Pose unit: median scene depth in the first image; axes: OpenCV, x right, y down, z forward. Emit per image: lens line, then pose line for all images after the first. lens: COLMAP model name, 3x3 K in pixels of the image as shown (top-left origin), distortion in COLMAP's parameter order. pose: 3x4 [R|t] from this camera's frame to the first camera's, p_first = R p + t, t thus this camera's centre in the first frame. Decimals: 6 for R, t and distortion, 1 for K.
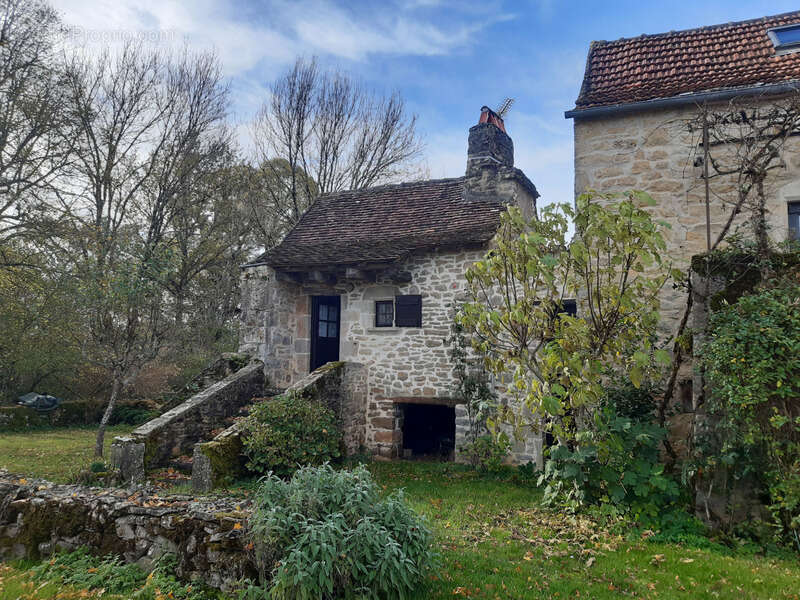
lens RADIAL K [[637.1, 0, 343.9], [0, 637.1, 301.6], [0, 0, 1]] dist [0.013089, -0.045061]
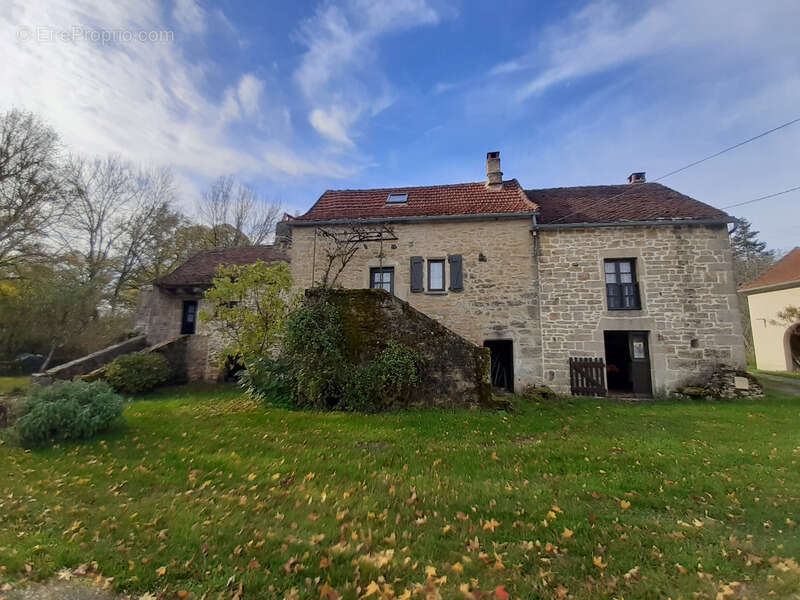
lens RADIAL K [[320.0, 0, 405.5], [0, 320.0, 296.9], [0, 0, 1]] dist [-0.007376, -0.004723]
pose [[0.956264, 0.022673, 0.291626, 0.308746], [-0.018992, 0.999700, -0.015446, -0.018124], [-0.291889, 0.009232, 0.956408, -0.131148]]
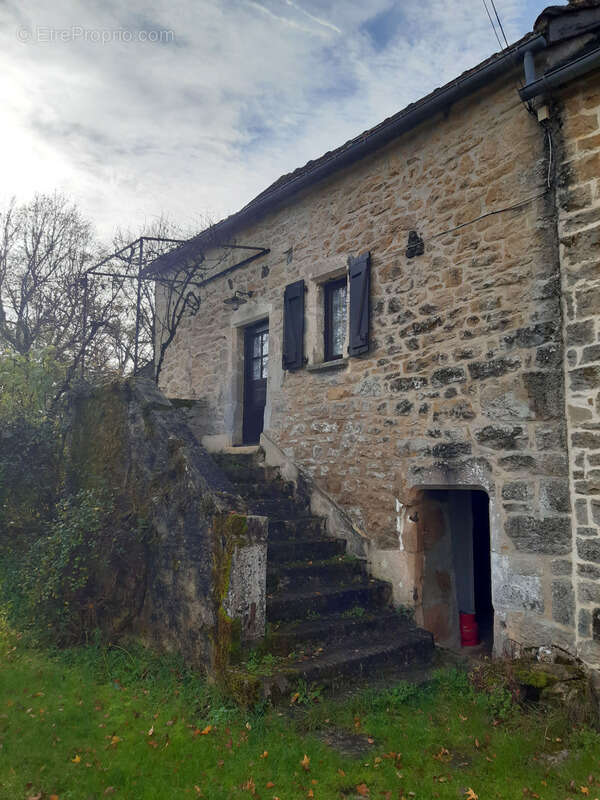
lens RADIAL K [[631.0, 0, 295.7], [0, 631.0, 404.8], [0, 0, 1]] dist [0.074154, -0.154644]
pose [[0.887919, -0.073142, -0.454148, 0.779360], [0.076101, 0.997030, -0.011787, -0.002043], [0.453662, -0.024095, 0.890848, 0.021483]]
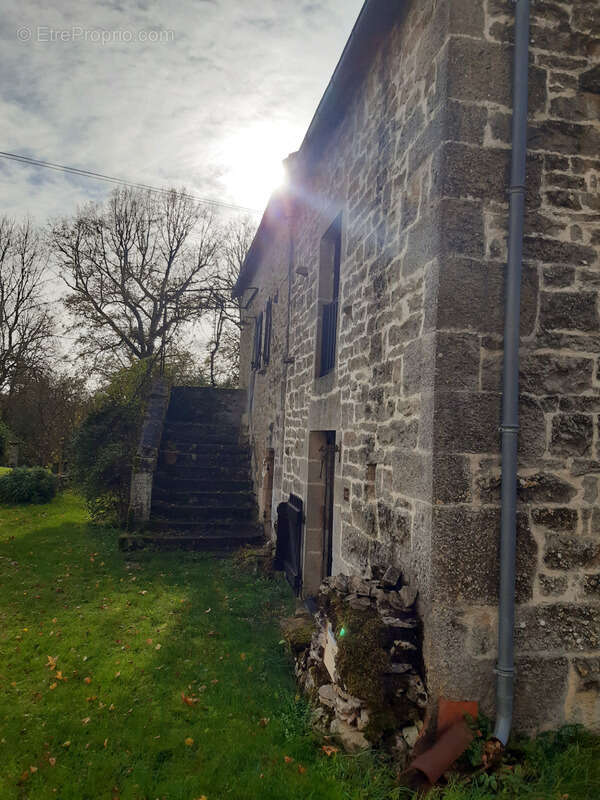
lens RADIAL K [[631.0, 0, 304.8], [0, 631.0, 401.7], [0, 0, 1]] dist [0.074154, -0.154644]
pose [[0.600659, -0.045466, -0.798211, 1.232269], [0.064361, 0.997891, -0.008407, 0.011462], [0.796910, -0.046324, 0.602319, 0.059679]]
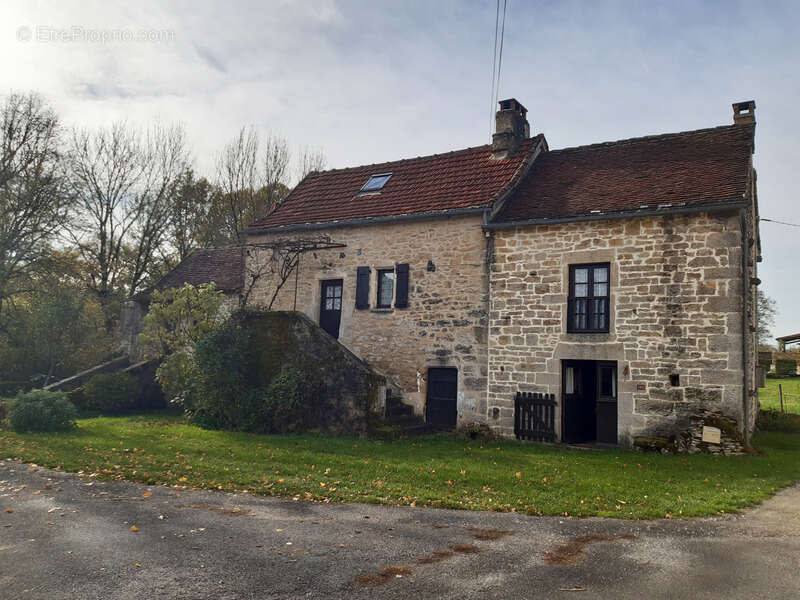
lens RADIAL K [[631.0, 0, 404.4], [0, 631.0, 311.2], [0, 0, 1]] dist [0.074154, -0.154644]
pose [[0.996029, 0.000466, -0.089025, 0.708618], [0.002475, 0.999455, 0.032922, -0.073346], [0.088992, -0.033011, 0.995485, -0.615226]]
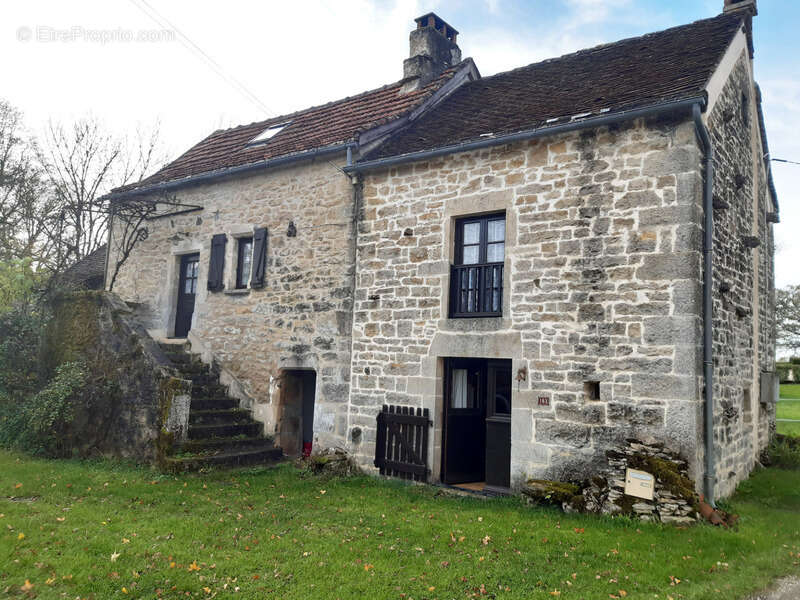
lens RADIAL K [[631.0, 0, 407.0], [0, 631.0, 306.9], [0, 0, 1]] dist [0.074154, -0.154644]
pose [[0.982813, -0.002251, -0.184588, 0.942340], [0.005134, 0.999872, 0.015141, -0.030043], [0.184530, -0.015829, 0.982699, -0.280835]]
